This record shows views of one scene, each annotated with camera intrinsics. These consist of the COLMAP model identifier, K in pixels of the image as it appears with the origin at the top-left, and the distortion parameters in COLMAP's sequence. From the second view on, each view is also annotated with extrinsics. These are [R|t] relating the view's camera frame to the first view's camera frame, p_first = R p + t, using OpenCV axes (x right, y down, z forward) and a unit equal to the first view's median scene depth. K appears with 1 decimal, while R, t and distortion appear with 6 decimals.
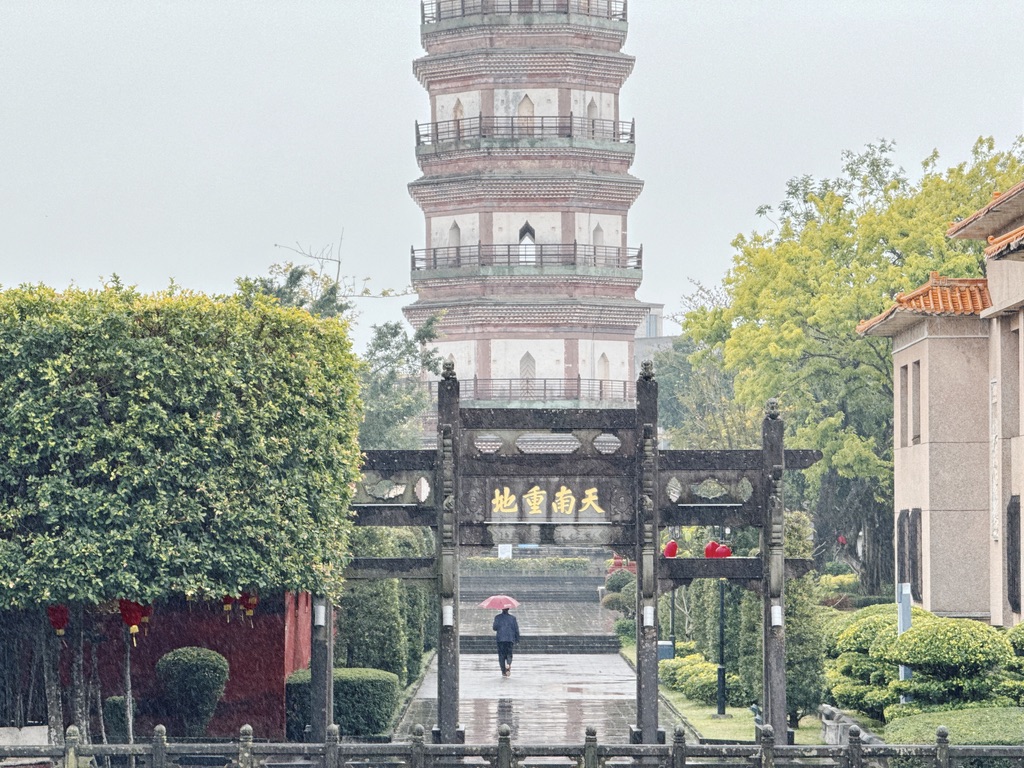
lens RADIAL K [[3566.7, 0, 512.0], [0, 3566.7, 384.3], [0, 0, 1]] dist [0.460237, 0.000000]
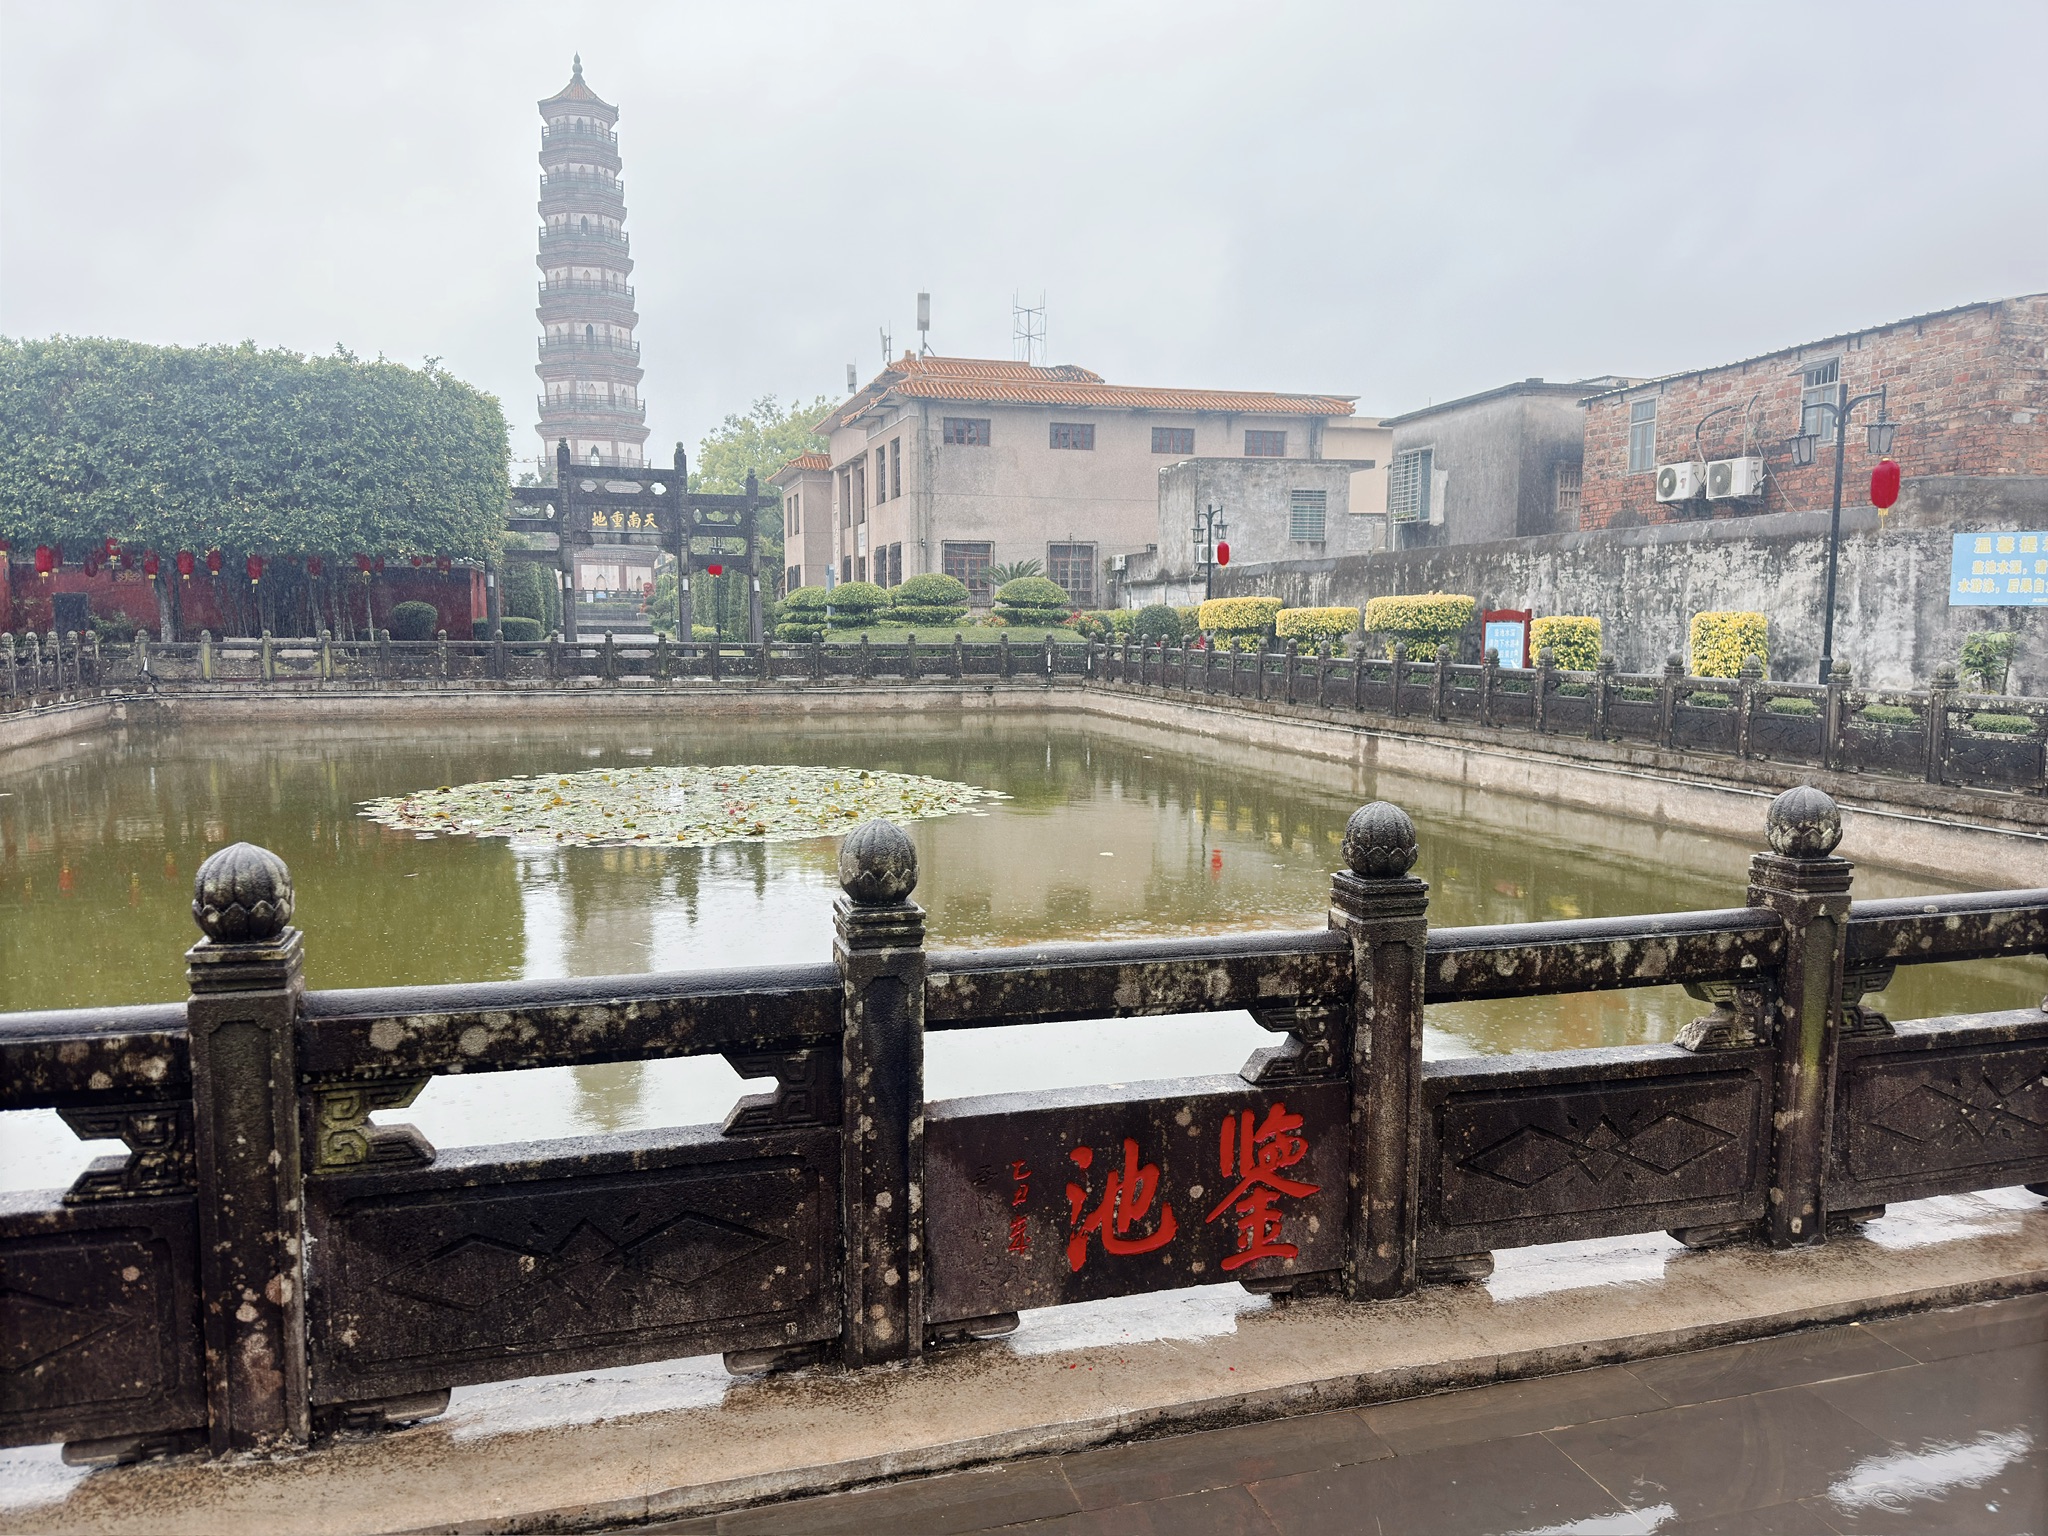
lens RADIAL K [[1480.8, 0, 1000.3], [0, 1480.8, 801.3], [0, 0, 1]] dist [-0.002743, -0.000276]
pose [[0.963917, -0.034672, 0.263934, -0.008970], [-0.009738, 0.986226, 0.165119, 0.047331], [-0.266023, -0.161731, 0.950302, 0.237434]]
